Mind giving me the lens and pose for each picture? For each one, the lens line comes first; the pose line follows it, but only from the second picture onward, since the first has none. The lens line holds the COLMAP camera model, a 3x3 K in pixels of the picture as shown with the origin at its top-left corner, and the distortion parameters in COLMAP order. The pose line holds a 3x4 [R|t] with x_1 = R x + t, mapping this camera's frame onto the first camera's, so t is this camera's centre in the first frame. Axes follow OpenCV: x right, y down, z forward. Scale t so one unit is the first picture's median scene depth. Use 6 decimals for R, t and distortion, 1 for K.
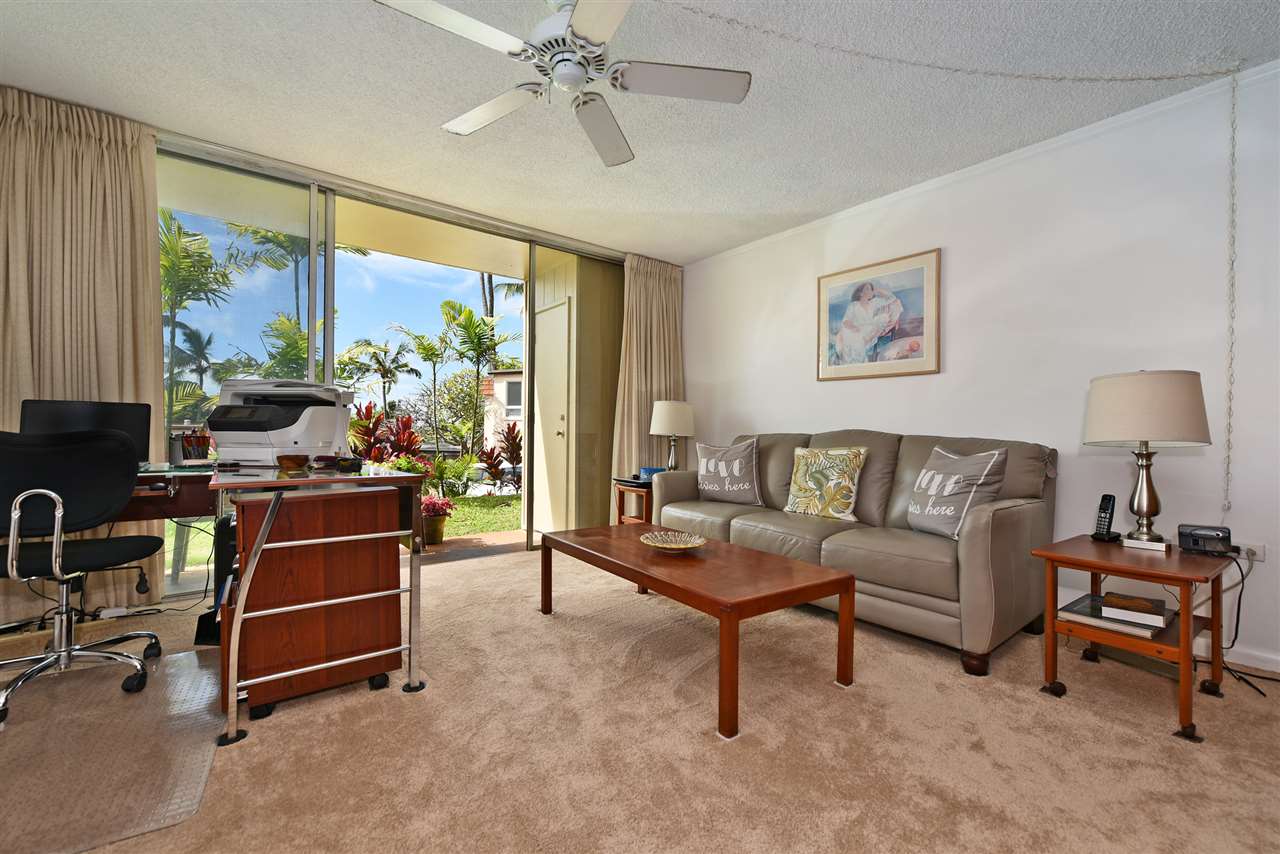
lens RADIAL K [[554.3, 0, 628.5], [0, 554.3, 429.4], [0, 0, 1]] dist [-0.002004, -0.000364]
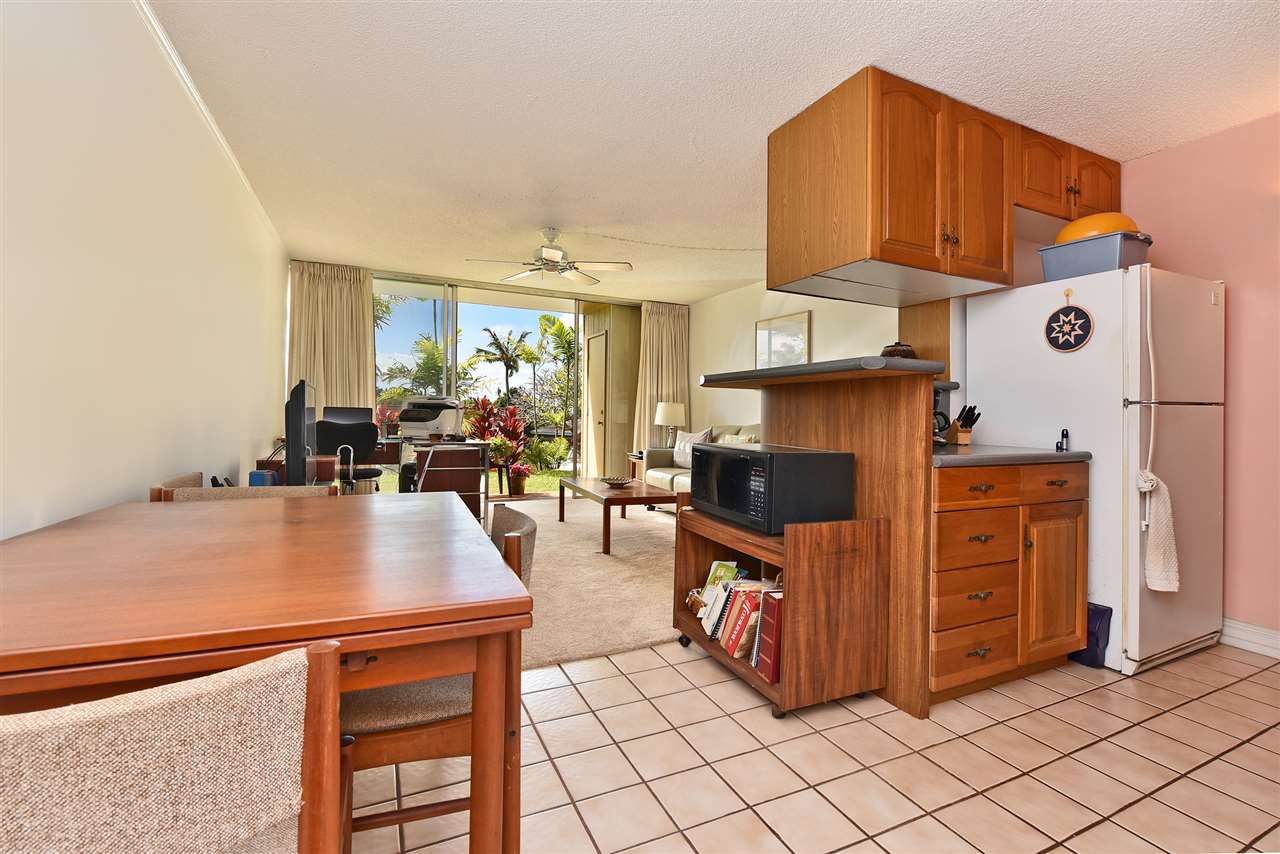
lens RADIAL K [[555.7, 0, 639.4], [0, 555.7, 422.3], [0, 0, 1]] dist [-0.002907, -0.000720]
pose [[0.983703, 0.011391, -0.179439, 0.307763], [-0.009214, 0.999874, 0.012964, -0.018632], [0.179564, -0.011099, 0.983684, -0.541877]]
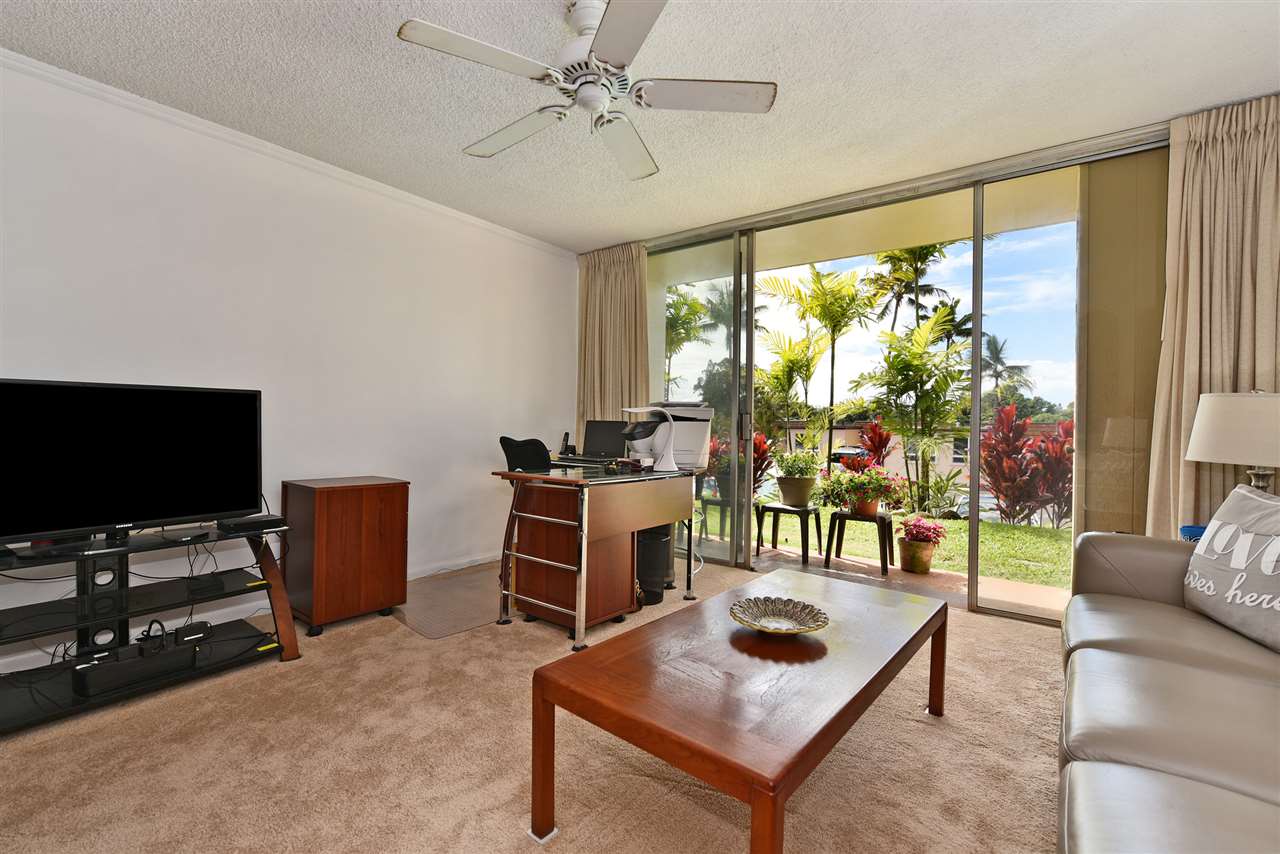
lens RADIAL K [[555.7, 0, 639.4], [0, 555.7, 422.3], [0, 0, 1]] dist [-0.002907, -0.000720]
pose [[0.245923, -0.004667, -0.969278, 0.449698], [-0.008315, 0.999941, -0.006924, -0.019291], [0.969254, 0.009762, 0.245870, 0.427301]]
